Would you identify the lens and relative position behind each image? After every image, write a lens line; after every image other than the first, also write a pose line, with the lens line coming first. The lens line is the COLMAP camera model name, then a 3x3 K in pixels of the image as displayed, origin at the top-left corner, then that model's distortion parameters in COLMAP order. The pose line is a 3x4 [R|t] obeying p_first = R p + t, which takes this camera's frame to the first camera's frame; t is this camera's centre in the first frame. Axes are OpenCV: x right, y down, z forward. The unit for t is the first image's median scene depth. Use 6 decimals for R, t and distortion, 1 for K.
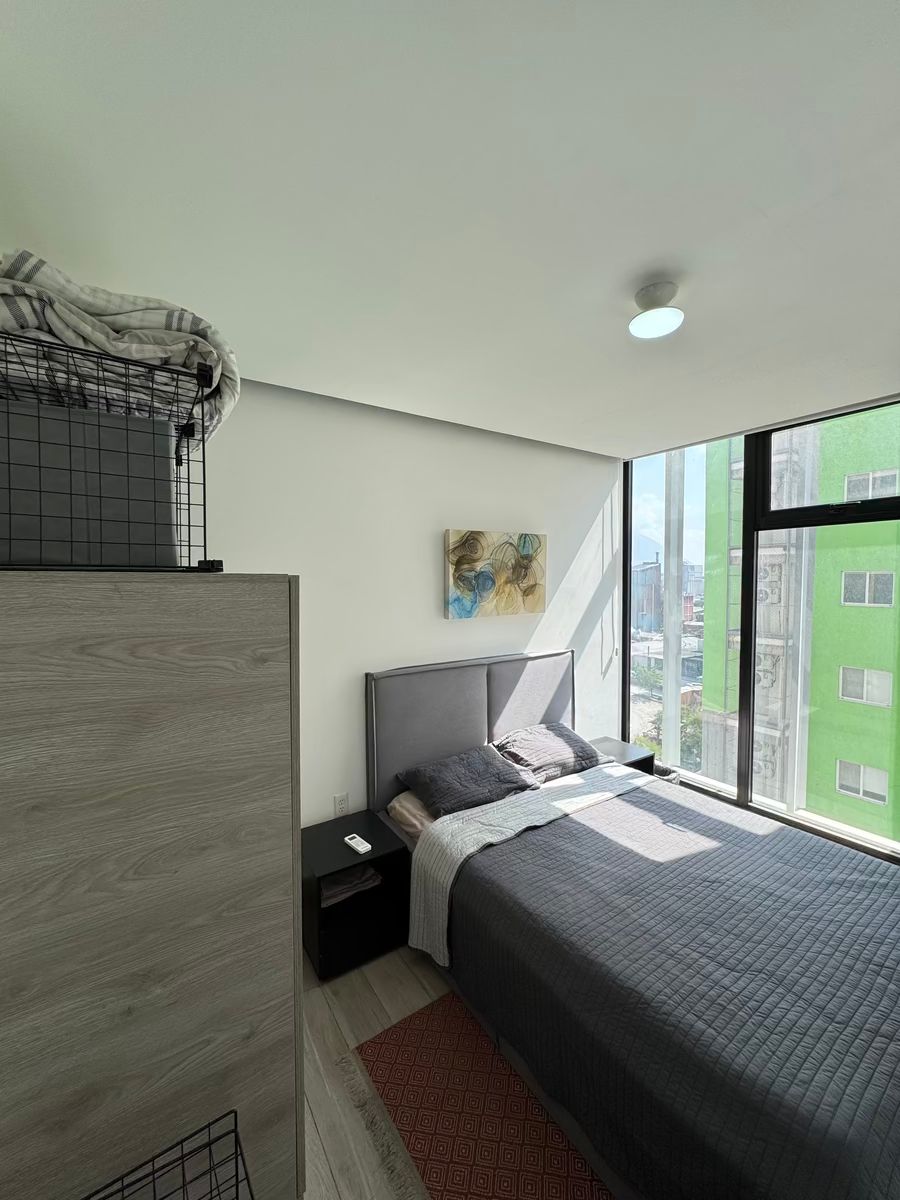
lens RADIAL K [[479.6, 0, 450.0], [0, 479.6, 600.0], [0, 0, 1]] dist [-0.001493, 0.000061]
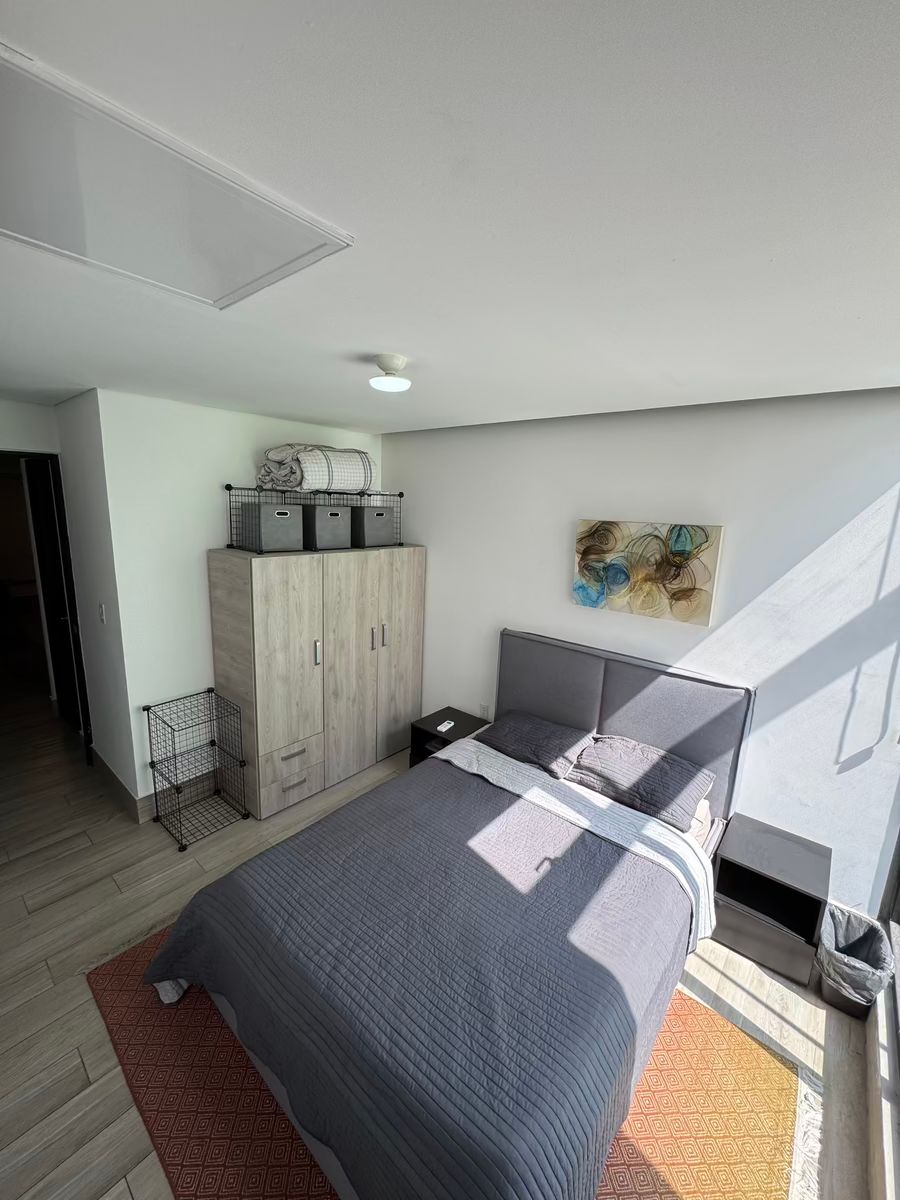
lens RADIAL K [[479.6, 0, 450.0], [0, 479.6, 600.0], [0, 0, 1]] dist [-0.001493, 0.000061]
pose [[0.270674, 0.206718, -0.940214, 0.892384], [-0.080171, 0.978120, 0.191972, -0.146142], [0.959327, 0.023416, 0.281324, 0.417095]]
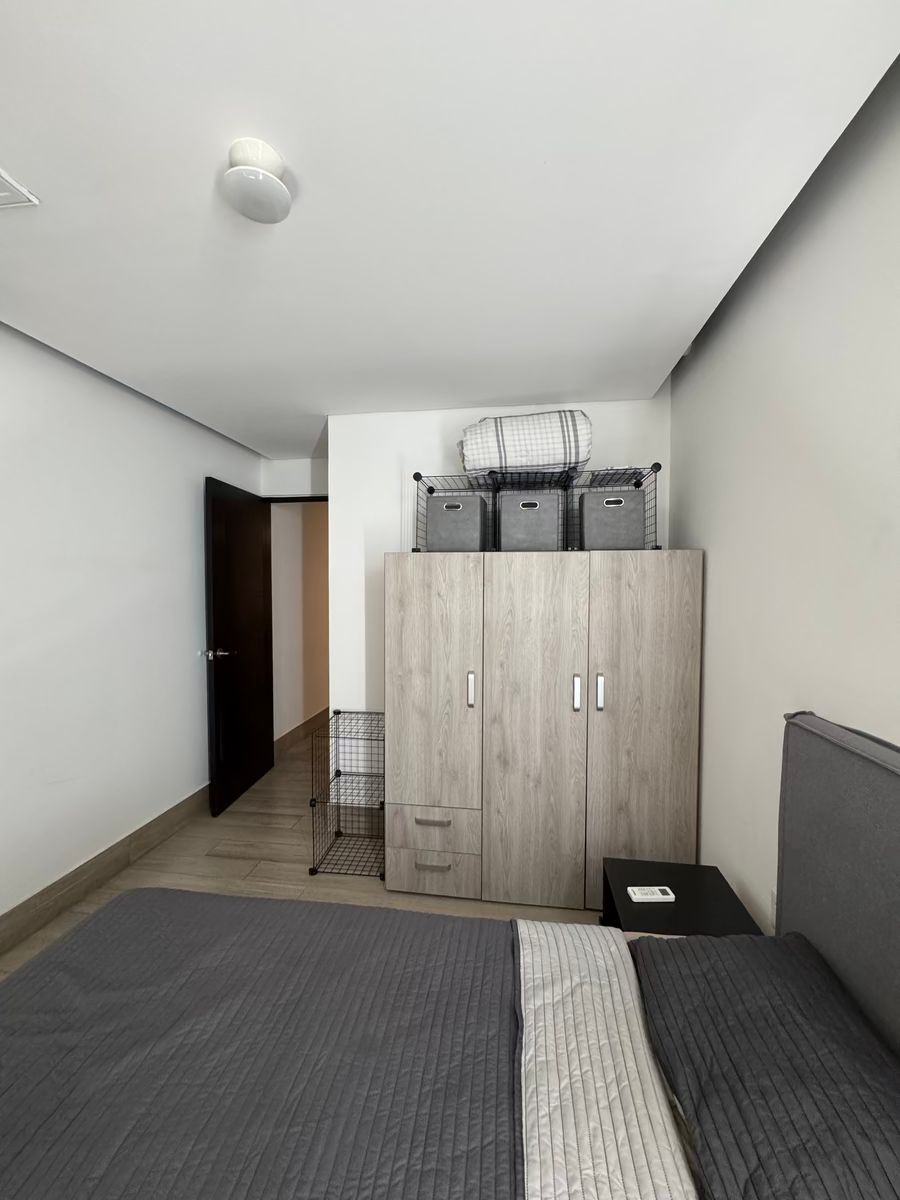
lens RADIAL K [[479.6, 0, 450.0], [0, 479.6, 600.0], [0, 0, 1]] dist [-0.001493, 0.000061]
pose [[-0.664660, 0.032039, -0.746458, 0.416821], [-0.030414, 0.997092, 0.069877, 0.004310], [0.746526, 0.069147, -0.661753, 0.919629]]
